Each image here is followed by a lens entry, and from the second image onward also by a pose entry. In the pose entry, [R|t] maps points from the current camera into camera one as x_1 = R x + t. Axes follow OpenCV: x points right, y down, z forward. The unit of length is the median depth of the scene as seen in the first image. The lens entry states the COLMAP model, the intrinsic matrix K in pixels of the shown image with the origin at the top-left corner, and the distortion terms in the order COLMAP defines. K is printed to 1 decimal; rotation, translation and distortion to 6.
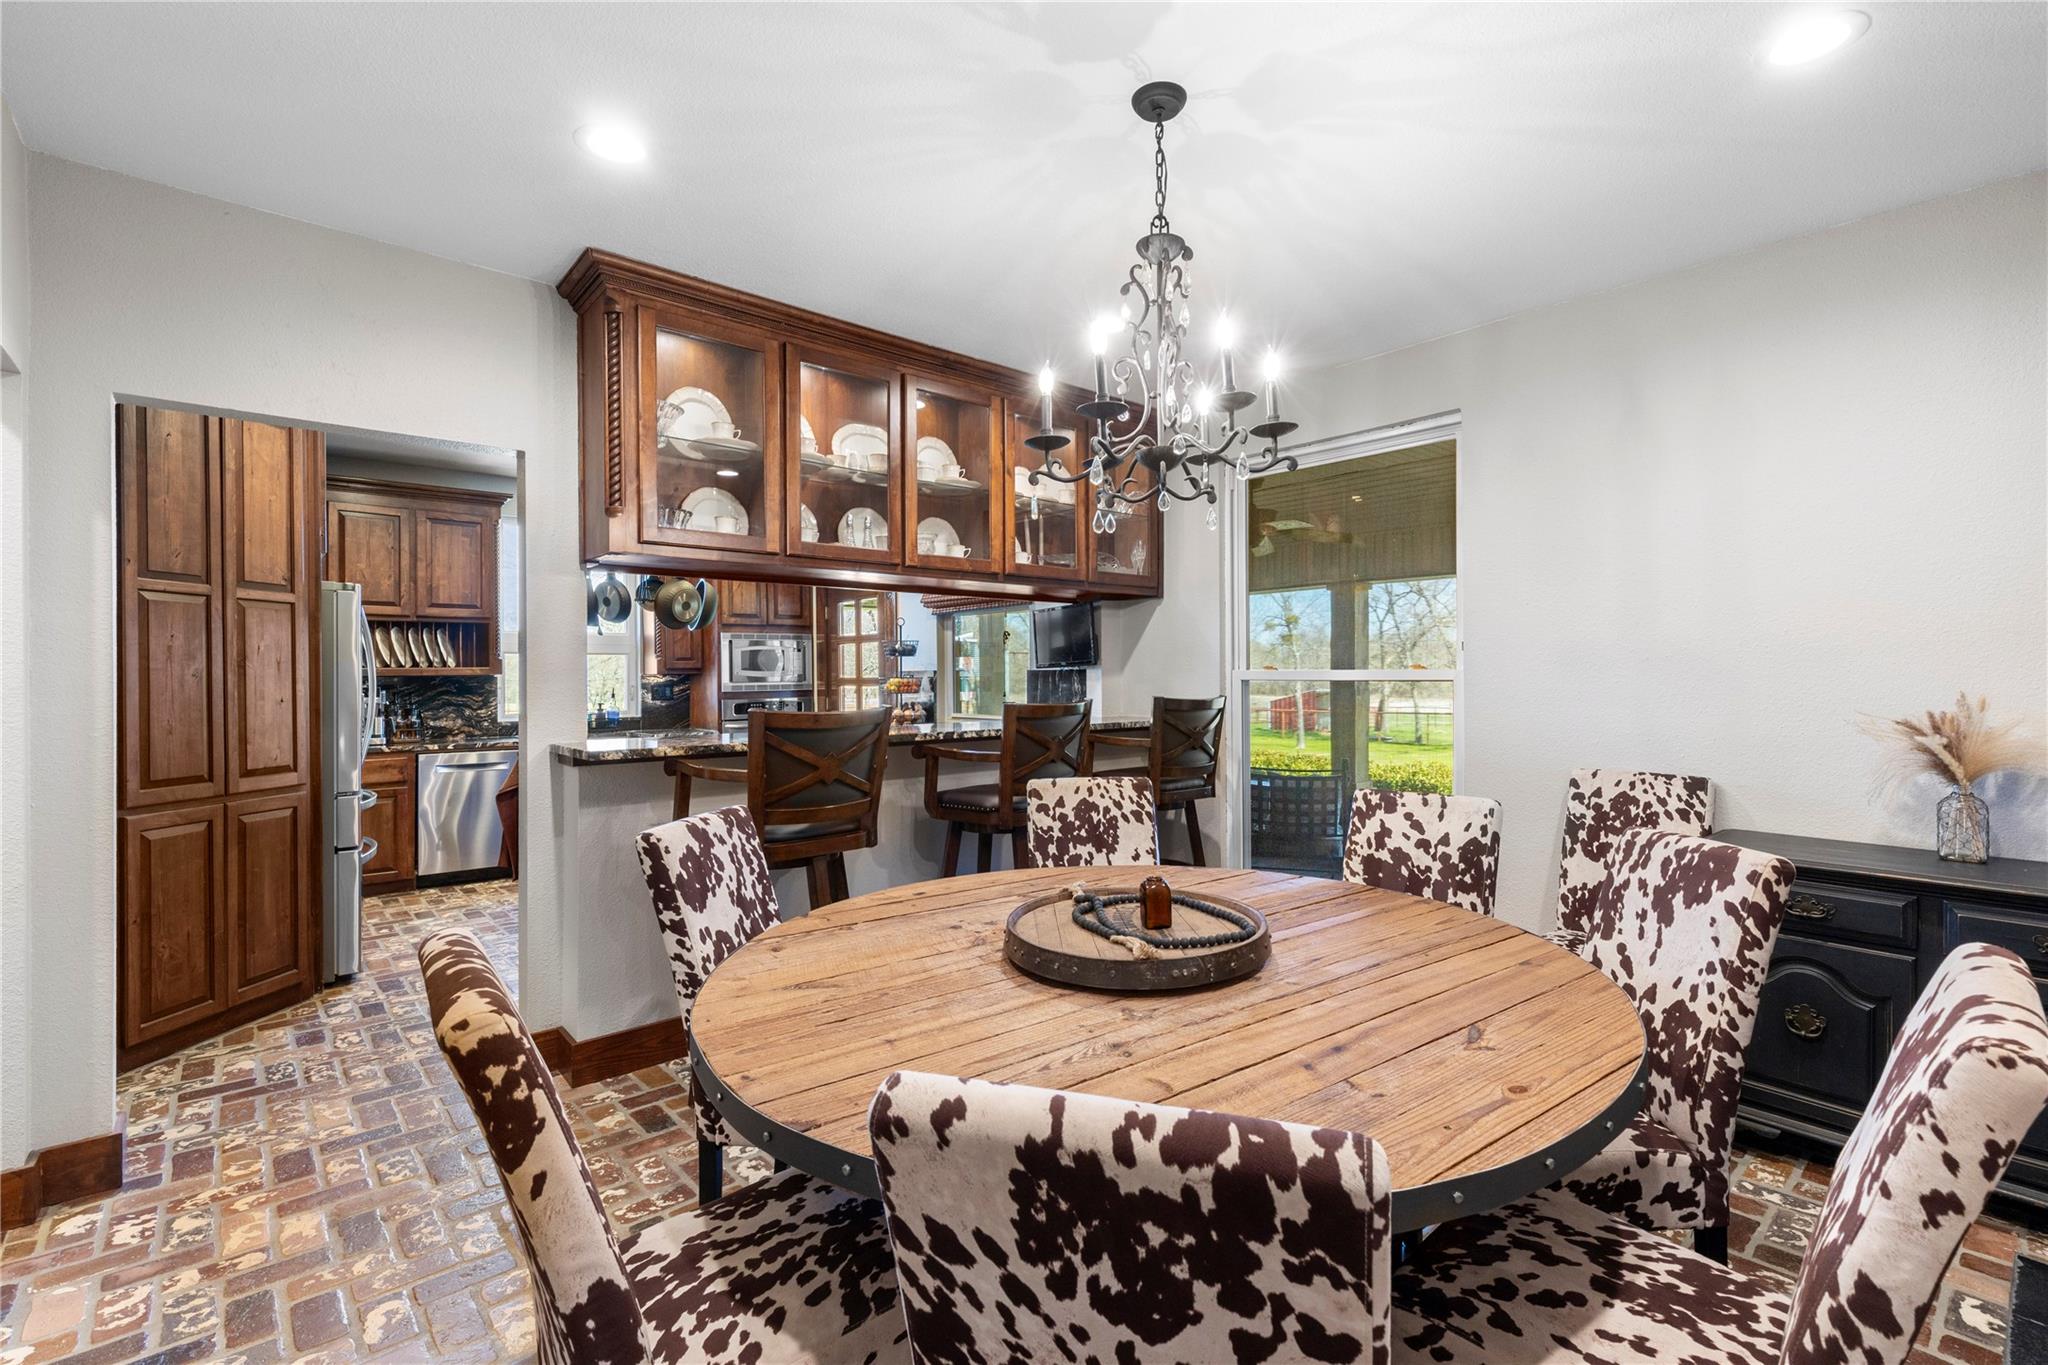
lens RADIAL K [[929.2, 0, 1021.5], [0, 929.2, 678.3], [0, 0, 1]] dist [0.000245, 0.000168]
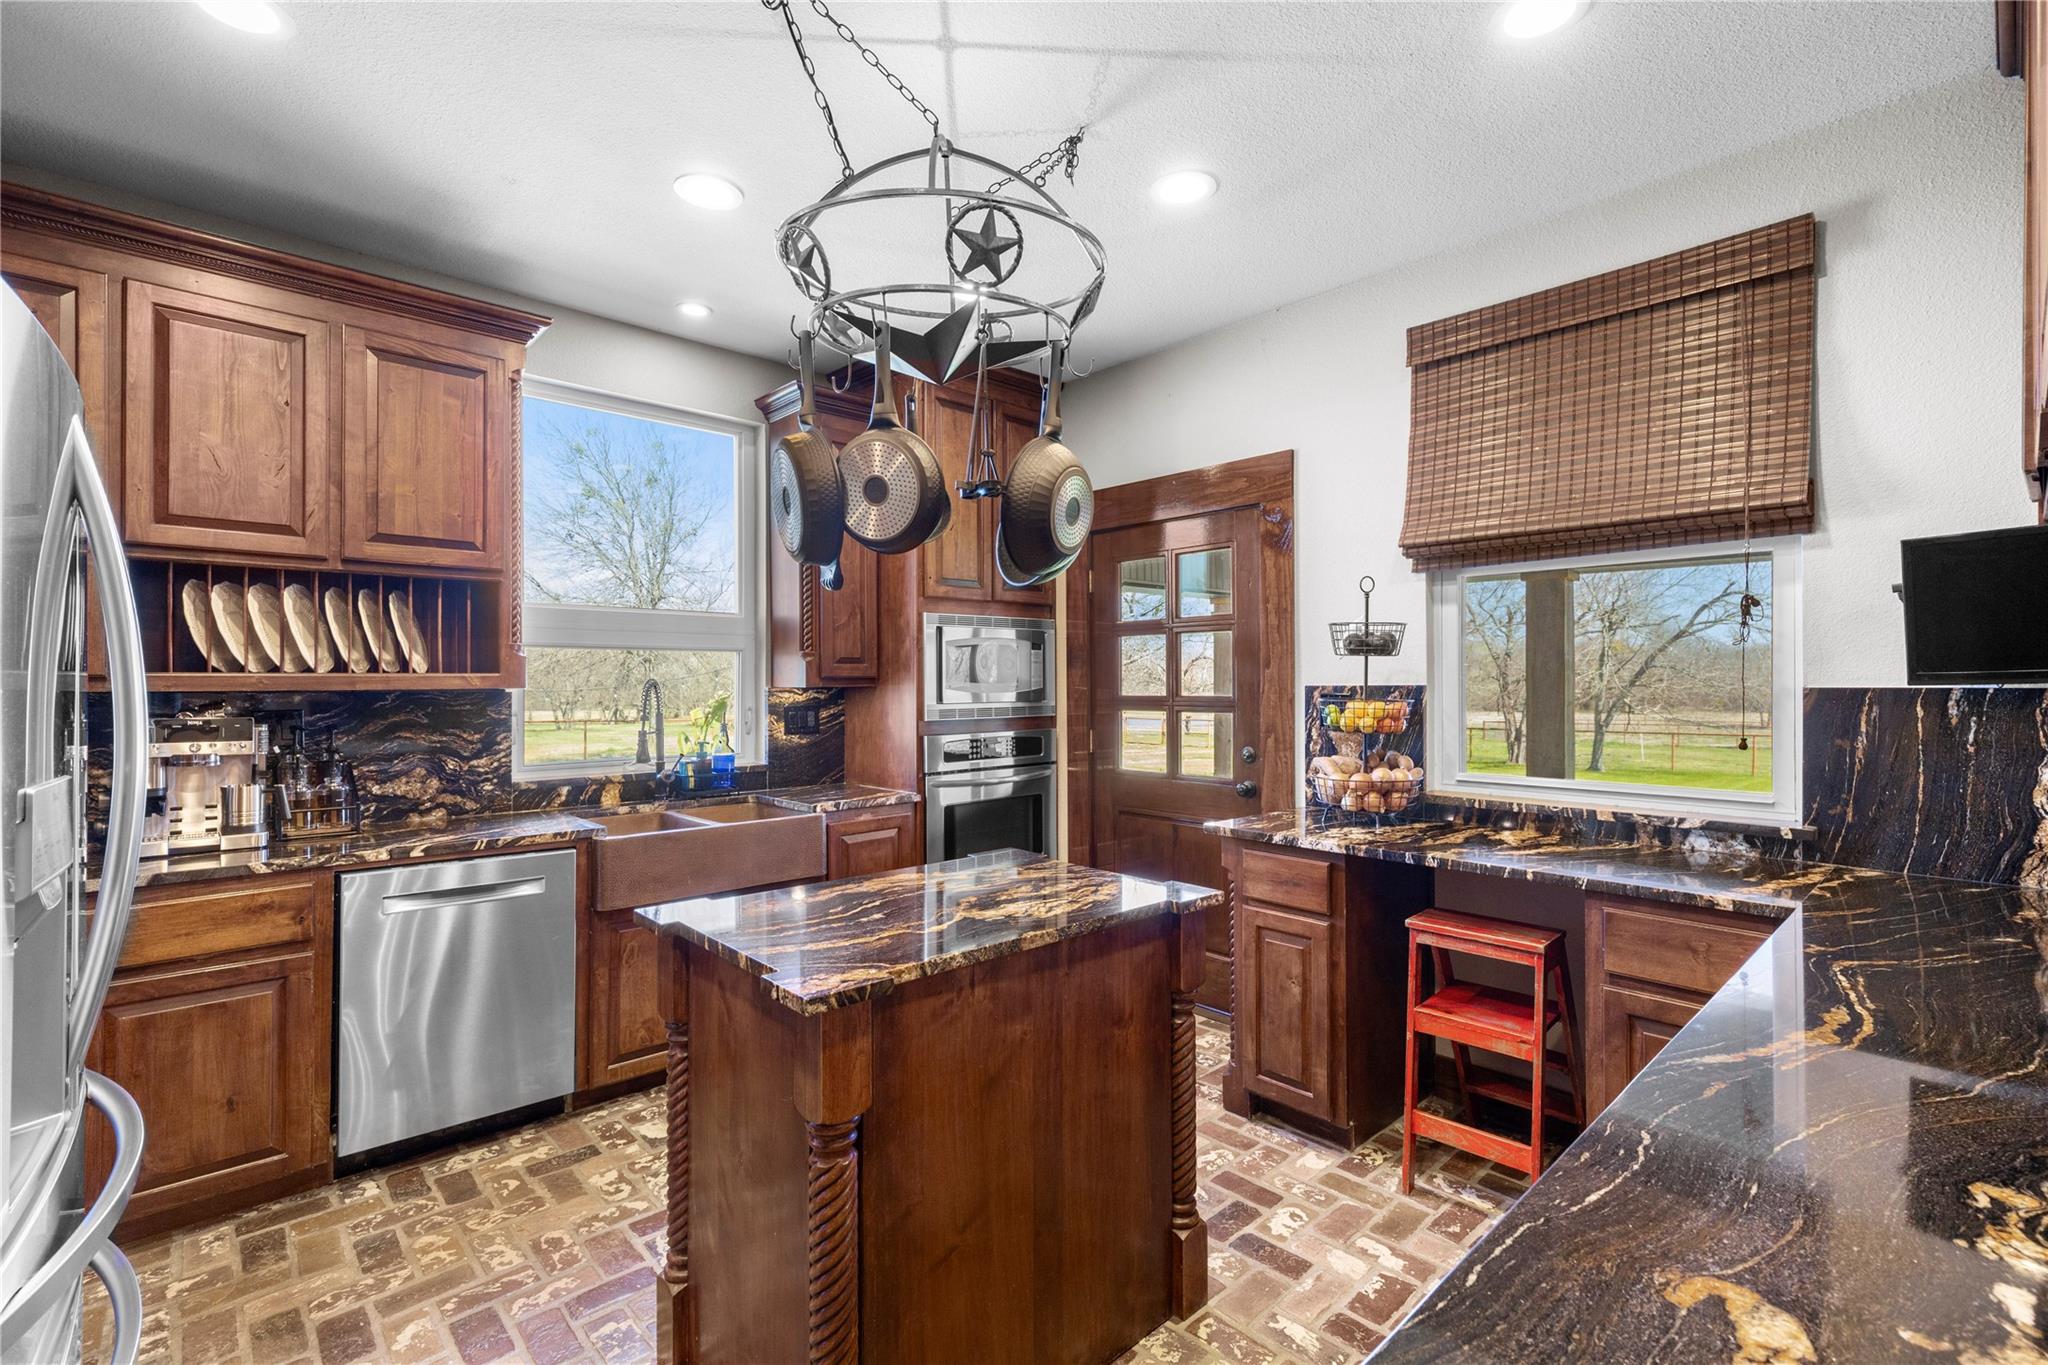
lens RADIAL K [[929.2, 0, 1027.3], [0, 929.2, 684.9], [0, 0, 1]] dist [0.000245, 0.000168]
pose [[0.999299, 0.005214, 0.037073, -0.324822], [-0.005084, 0.999981, -0.003617, -0.005676], [-0.037091, 0.003426, 0.999306, 0.520681]]
